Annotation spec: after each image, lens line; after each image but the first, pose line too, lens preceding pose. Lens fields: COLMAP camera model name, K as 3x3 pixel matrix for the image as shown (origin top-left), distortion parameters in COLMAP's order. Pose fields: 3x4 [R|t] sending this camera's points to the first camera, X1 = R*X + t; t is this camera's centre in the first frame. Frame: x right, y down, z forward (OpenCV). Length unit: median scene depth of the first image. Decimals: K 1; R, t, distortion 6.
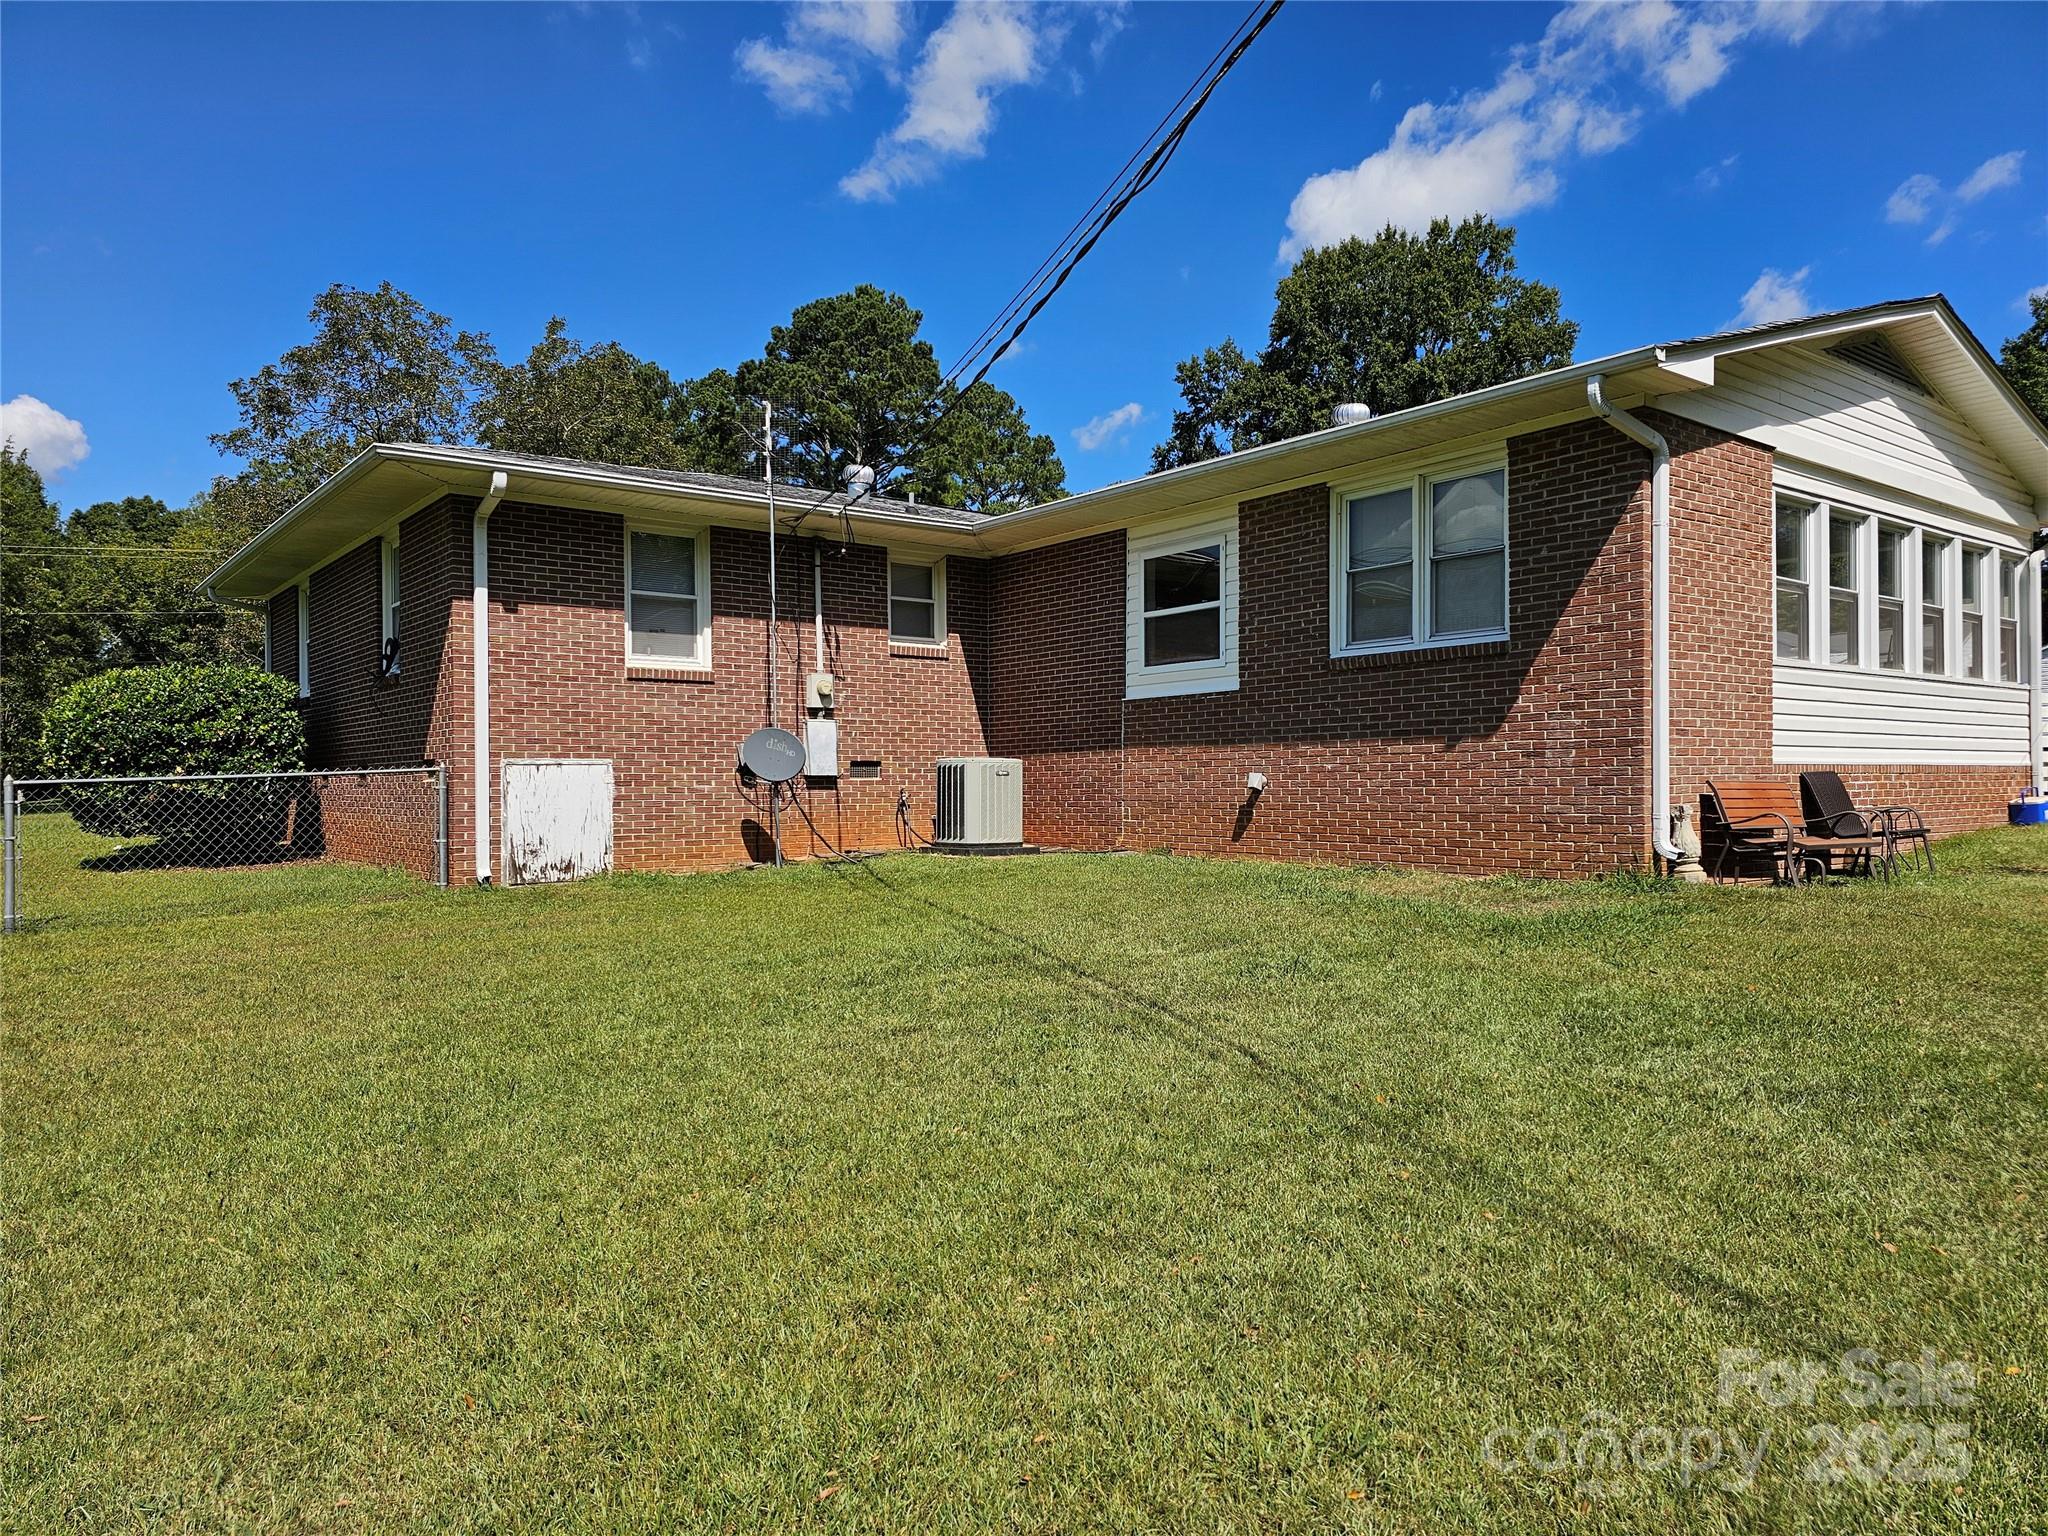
lens RADIAL K [[1376.5, 0, 1030.9], [0, 1376.5, 759.1], [0, 0, 1]] dist [0.106587, -0.000199]
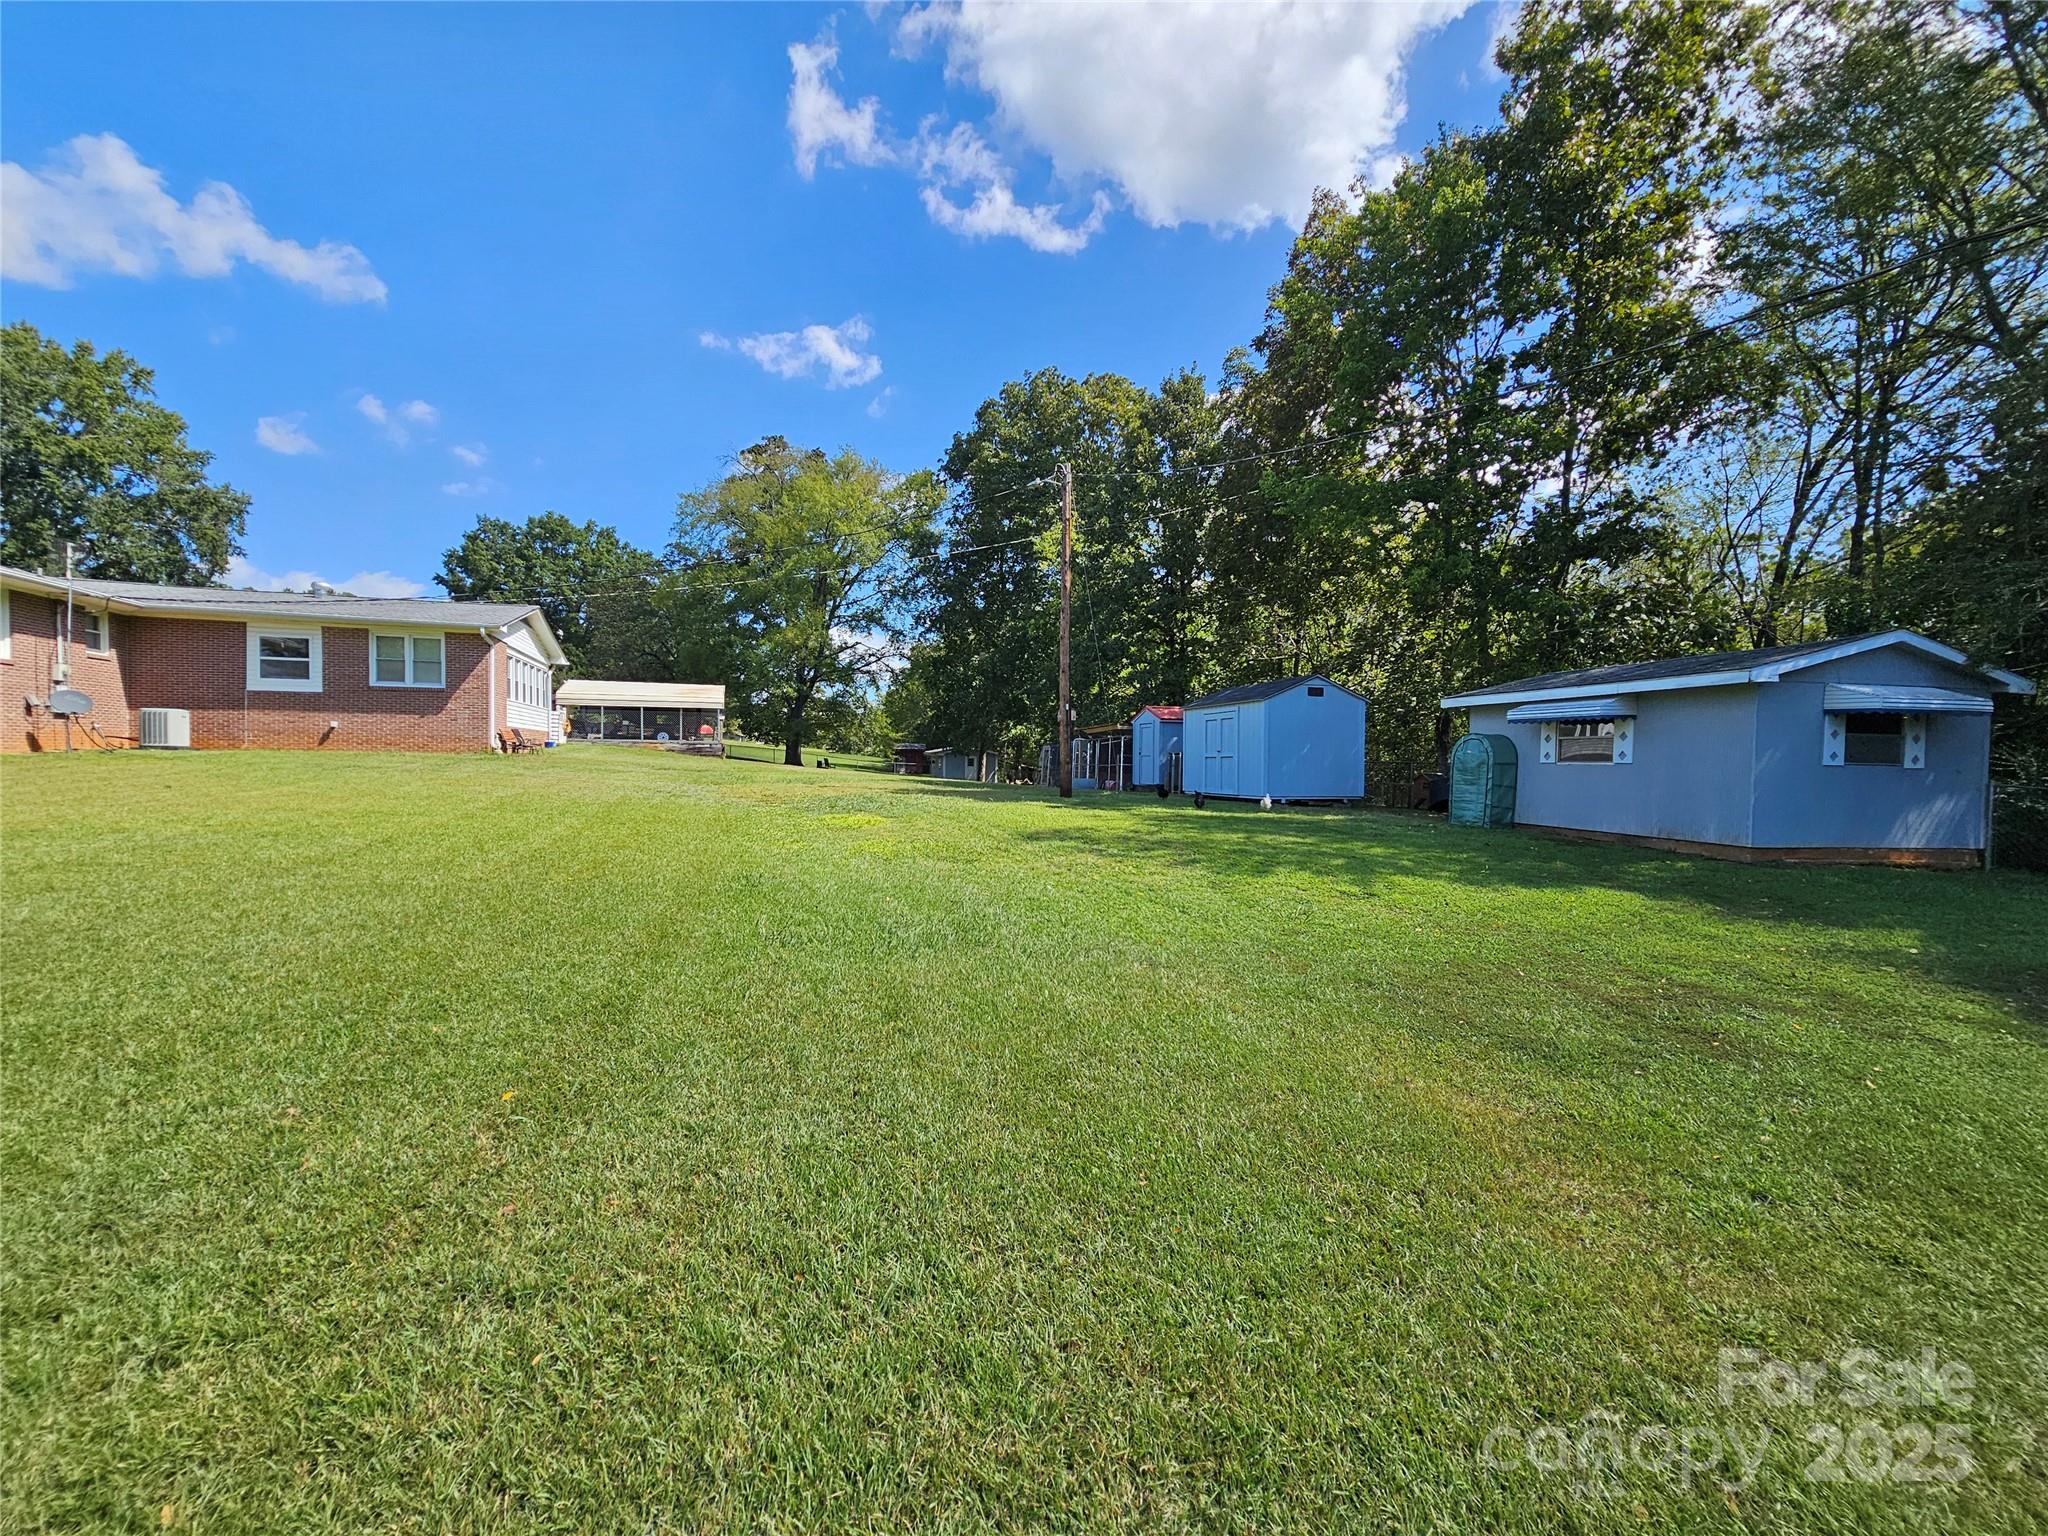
lens RADIAL K [[835.8, 0, 1025.0], [0, 835.8, 774.0], [0, 0, 1]] dist [-0.002293, -0.000169]
pose [[0.335656, -0.006930, 0.941959, -0.924276], [-0.031530, 0.999330, 0.018588, 0.038252], [-0.941457, -0.035939, 0.335213, -0.882385]]
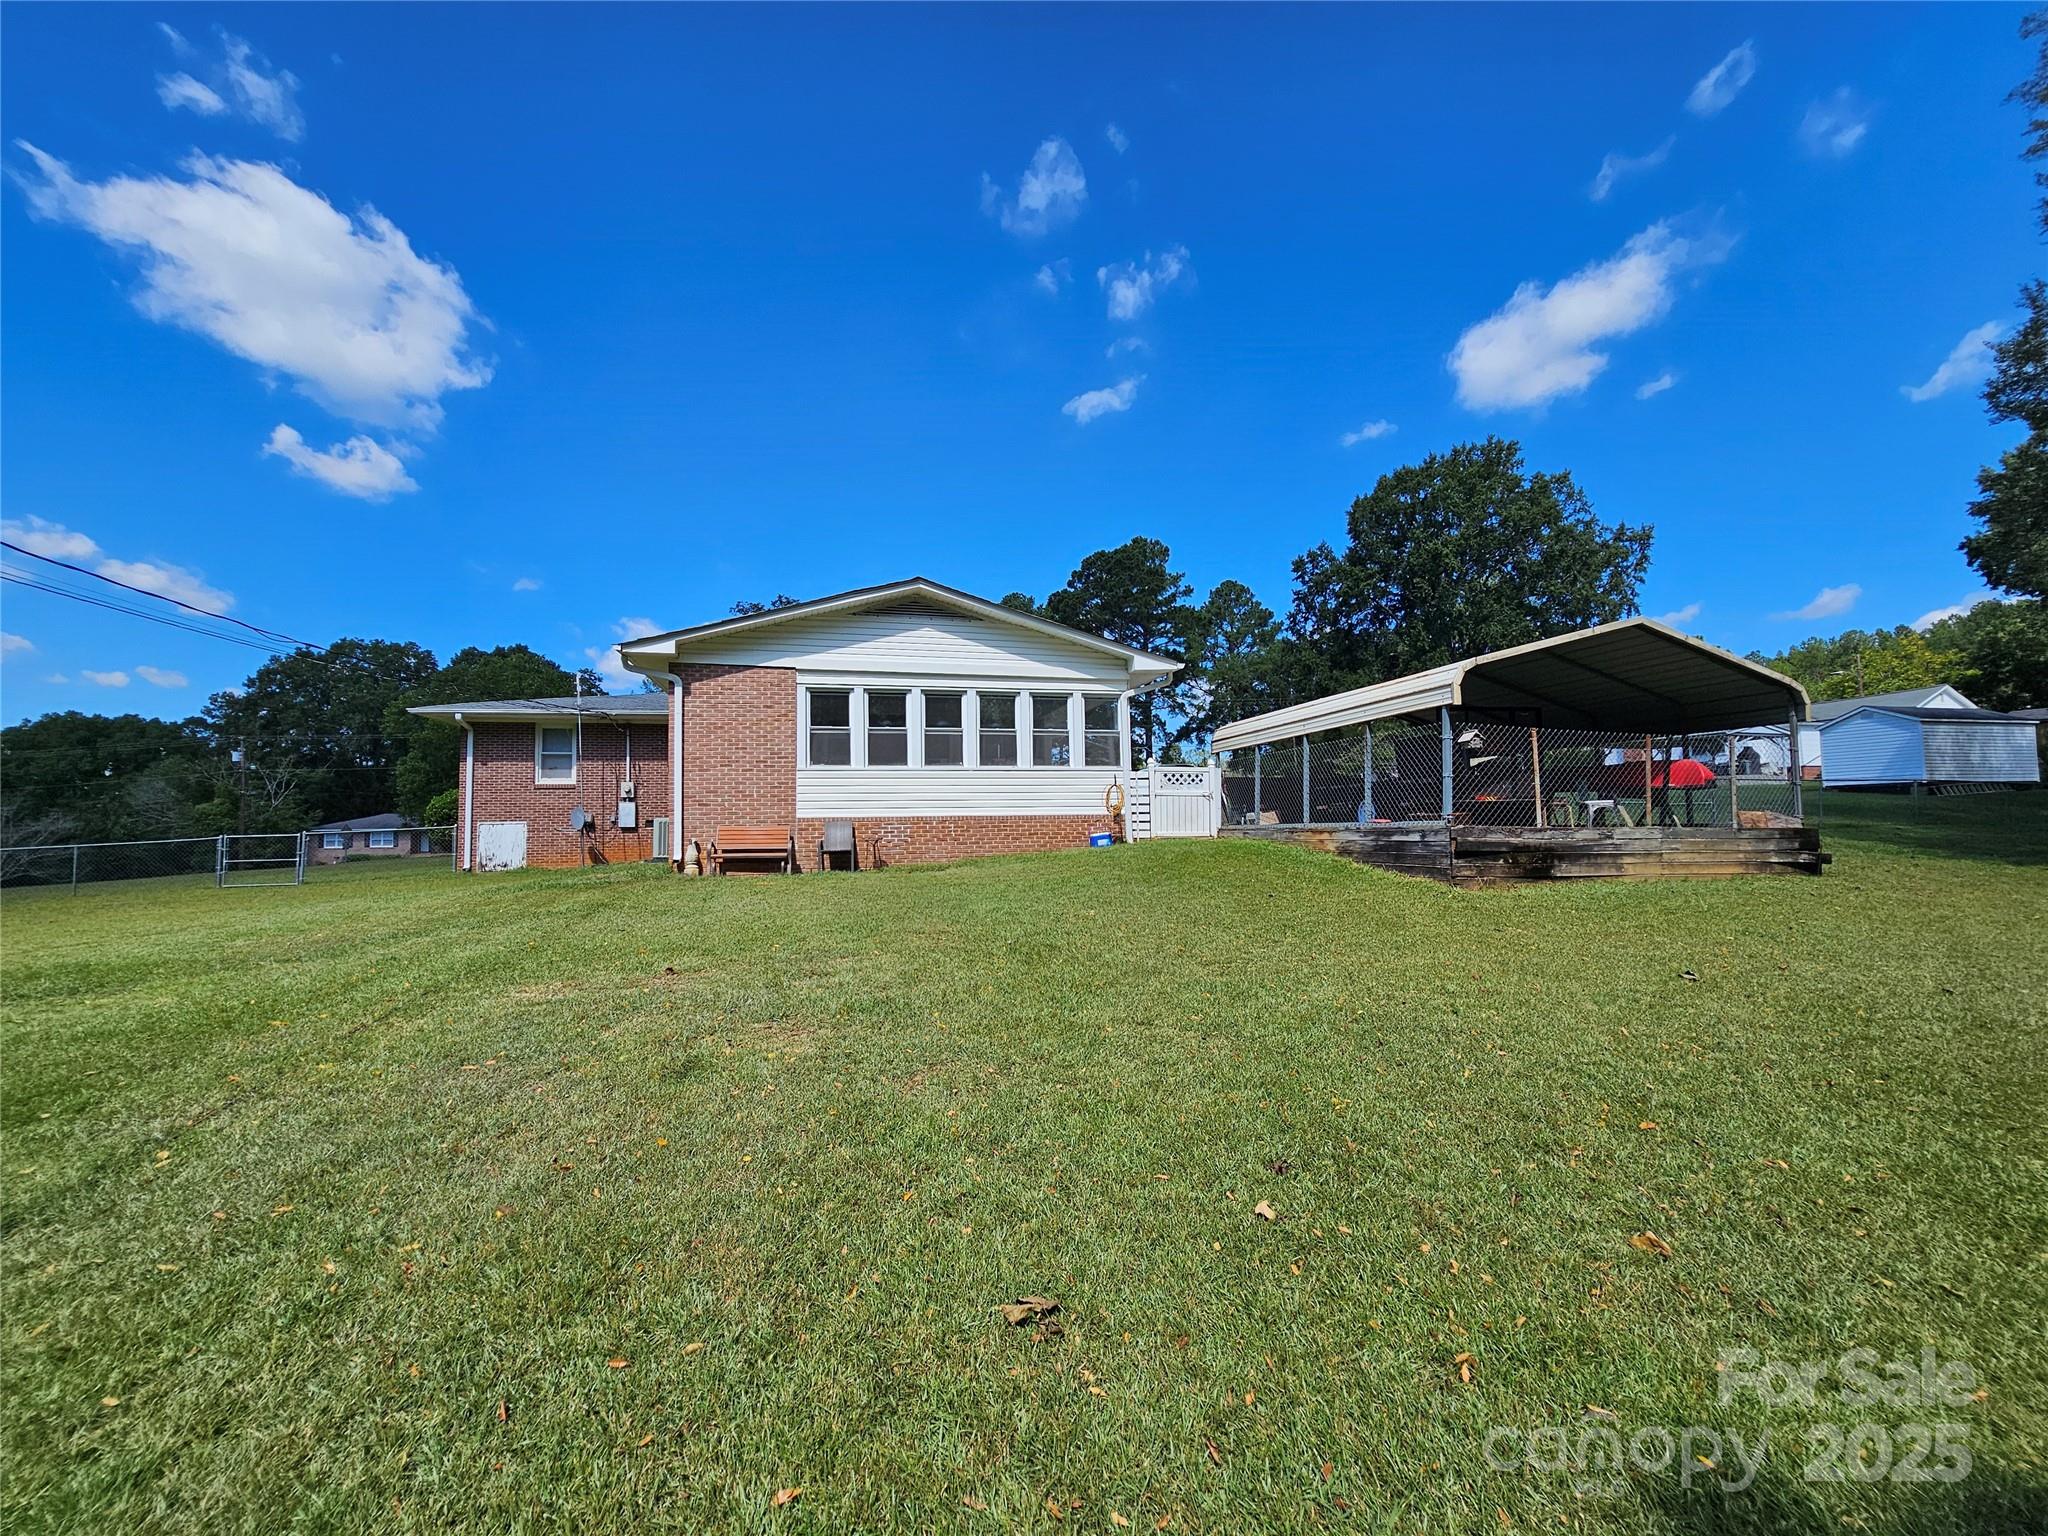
lens RADIAL K [[835.8, 0, 1025.0], [0, 835.8, 774.0], [0, 0, 1]] dist [-0.002293, -0.000169]
pose [[0.912657, -0.038637, -0.406895, 1.084148], [0.021565, 0.998687, -0.046462, 0.003161], [0.408156, 0.033629, 0.912292, 0.009593]]
